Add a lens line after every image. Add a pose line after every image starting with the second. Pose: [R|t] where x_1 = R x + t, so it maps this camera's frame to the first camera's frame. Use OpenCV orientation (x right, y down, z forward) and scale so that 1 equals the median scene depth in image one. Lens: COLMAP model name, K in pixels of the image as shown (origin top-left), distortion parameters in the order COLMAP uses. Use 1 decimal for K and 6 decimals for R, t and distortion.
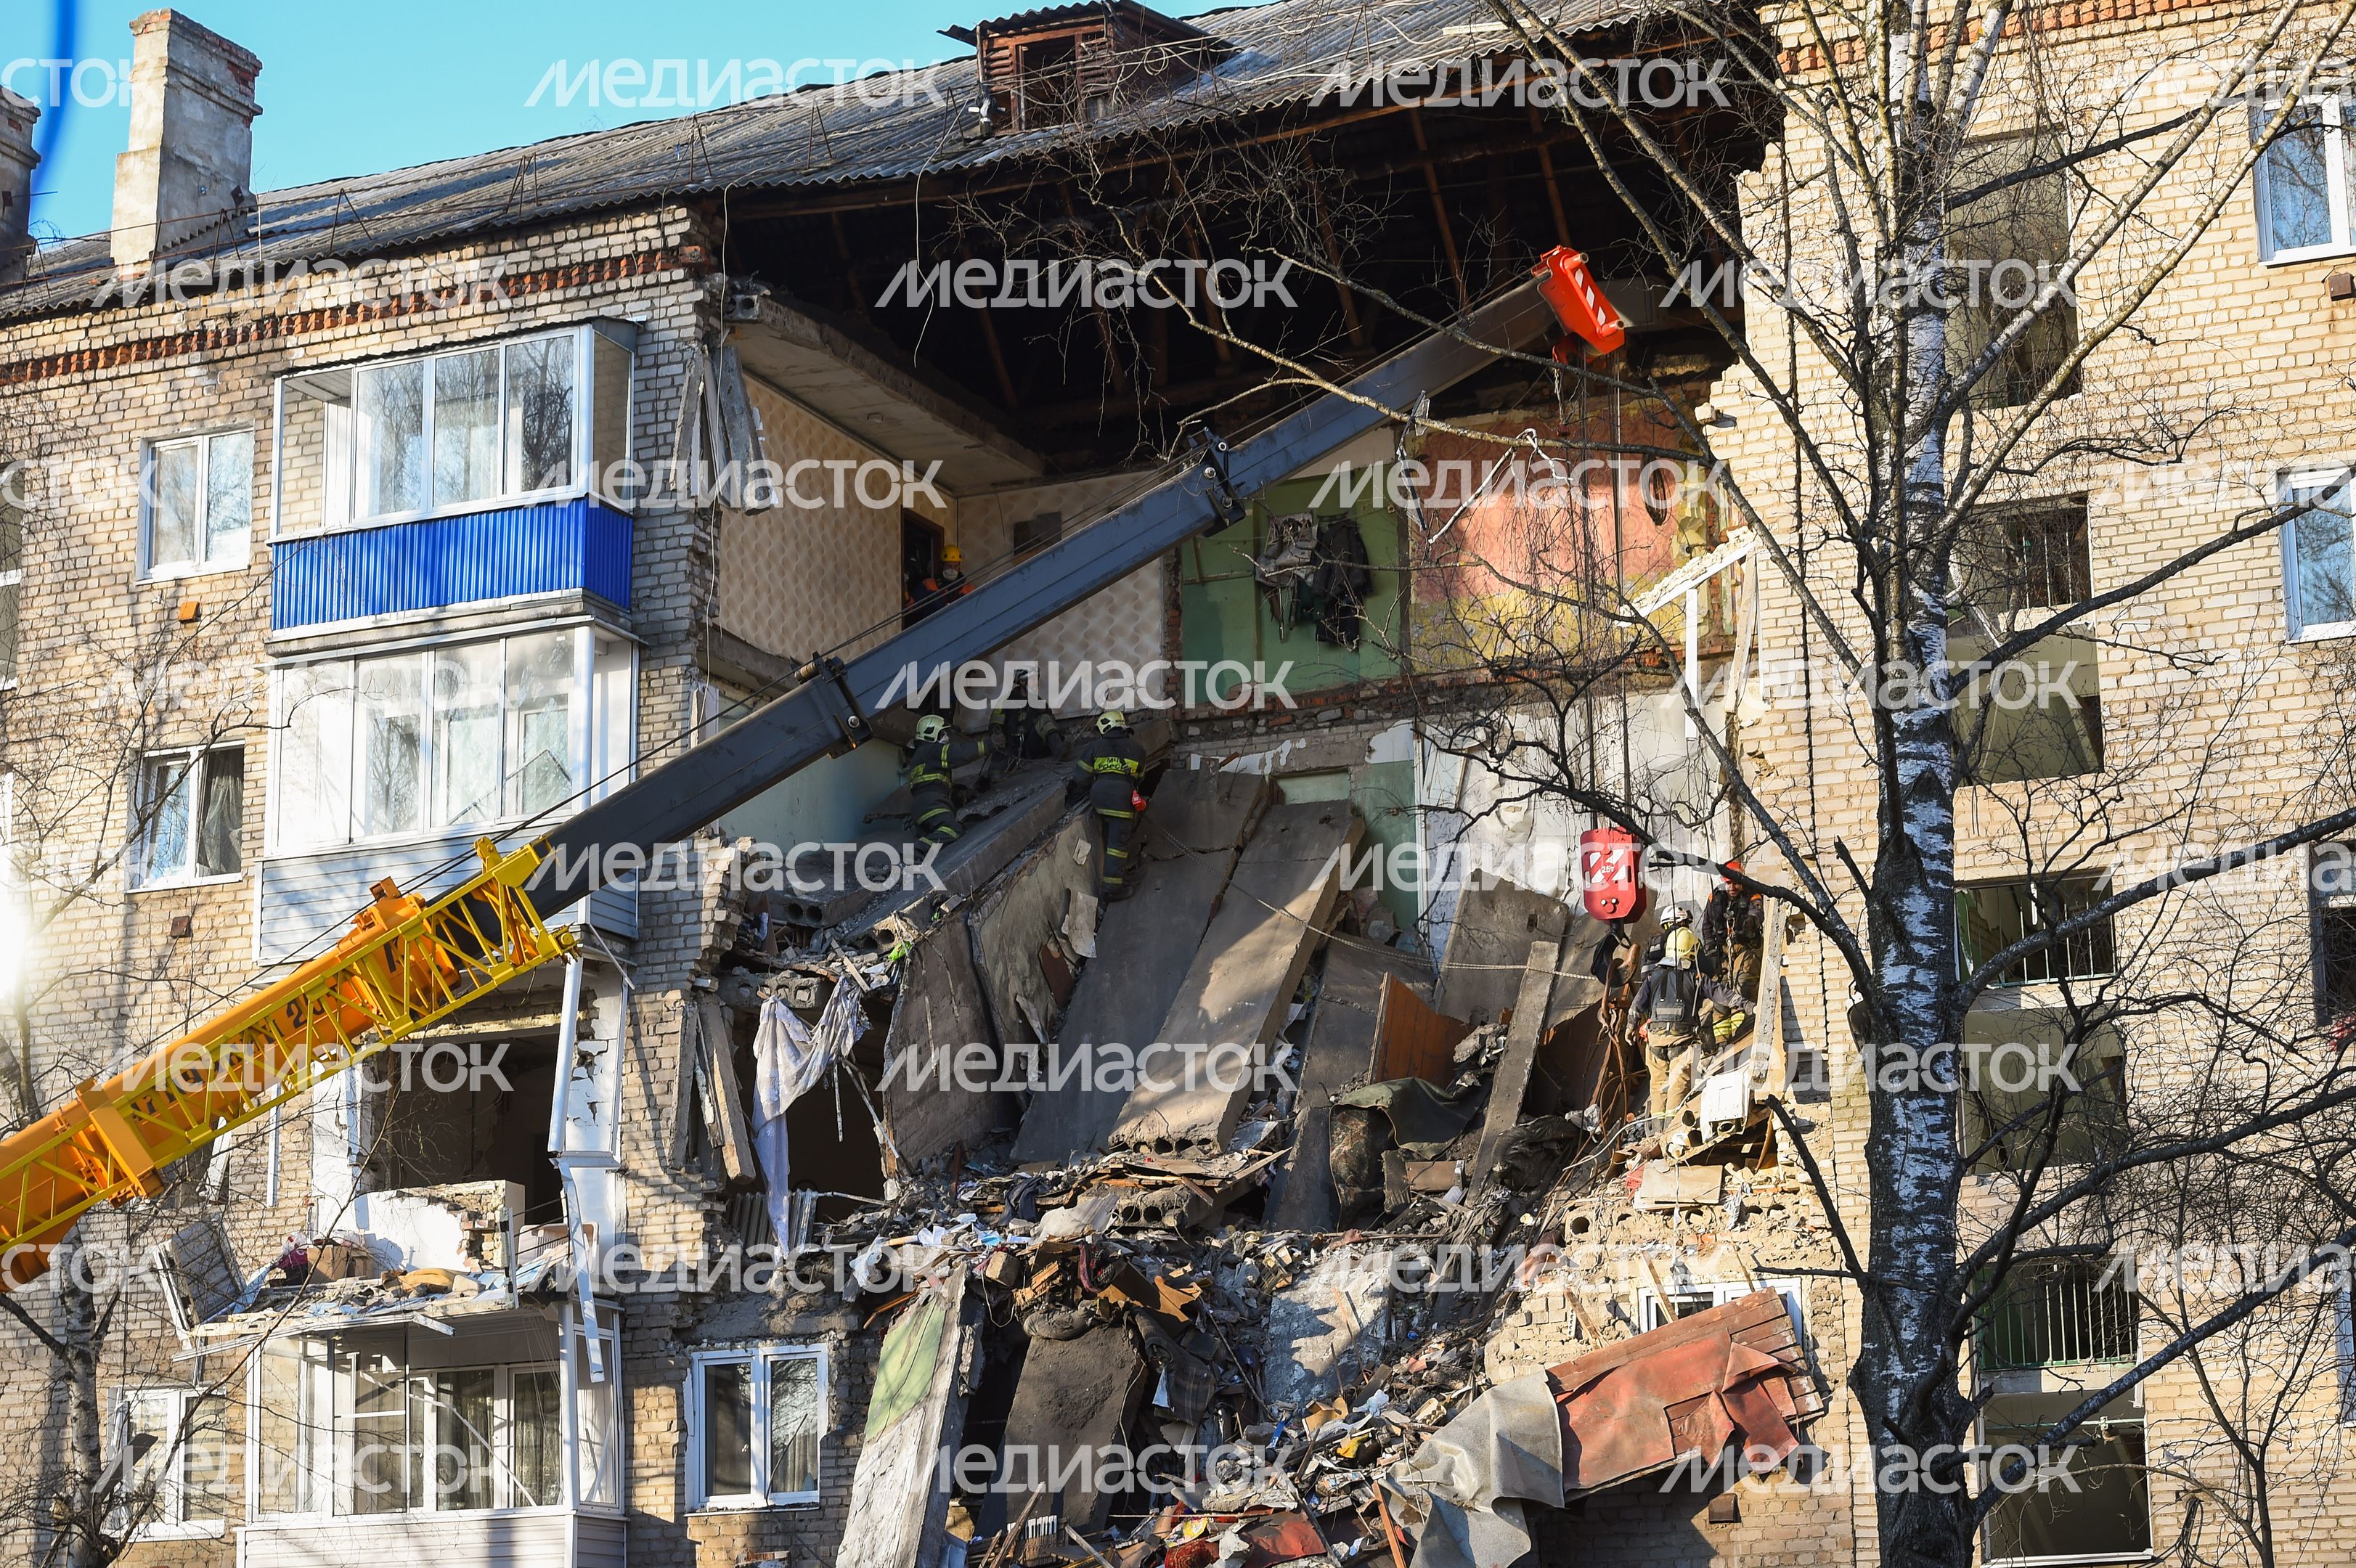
lens RADIAL K [[4685.6, 0, 1178.0], [0, 4685.6, 784.0], [0, 0, 1]] dist [-0.072395, -0.153211]
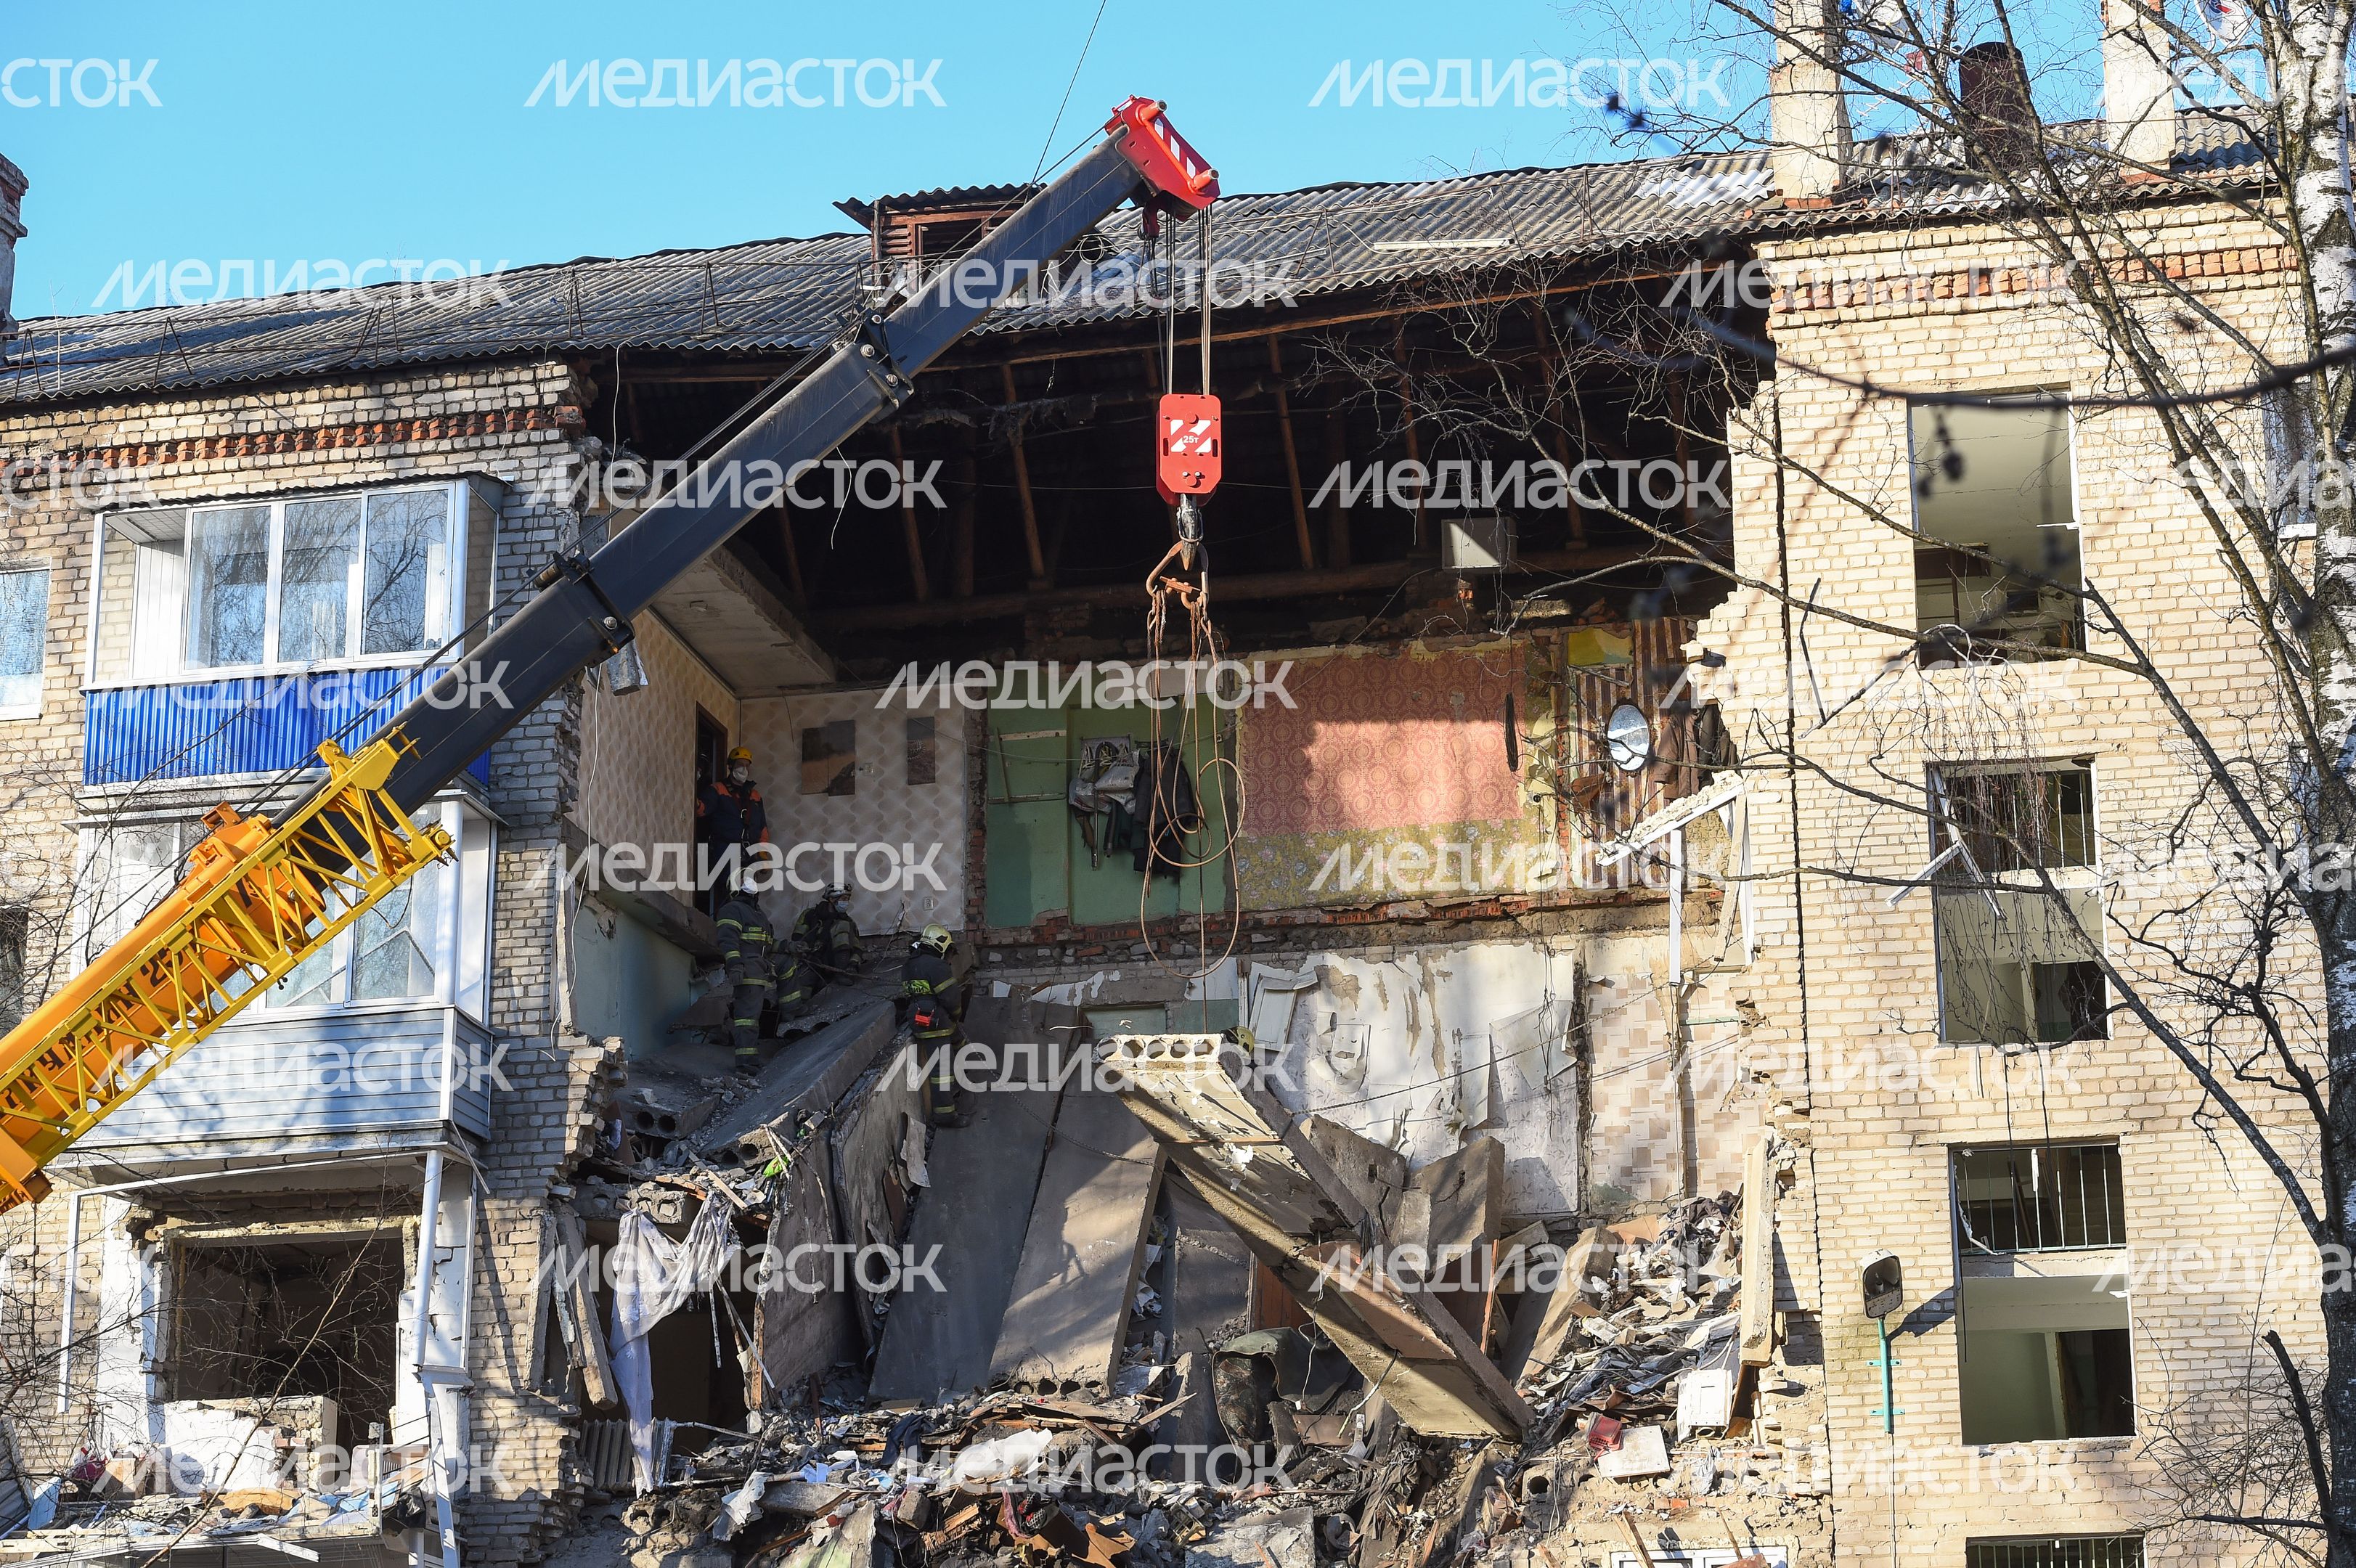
lens RADIAL K [[4685.6, 0, 1178.0], [0, 4685.6, 784.0], [0, 0, 1]] dist [-0.072395, -0.153211]
pose [[0.981108, 0.064115, 0.182529, -0.153148], [-0.052625, 0.996356, -0.067116, 0.017552], [-0.186167, 0.056242, 0.980907, 0.061031]]
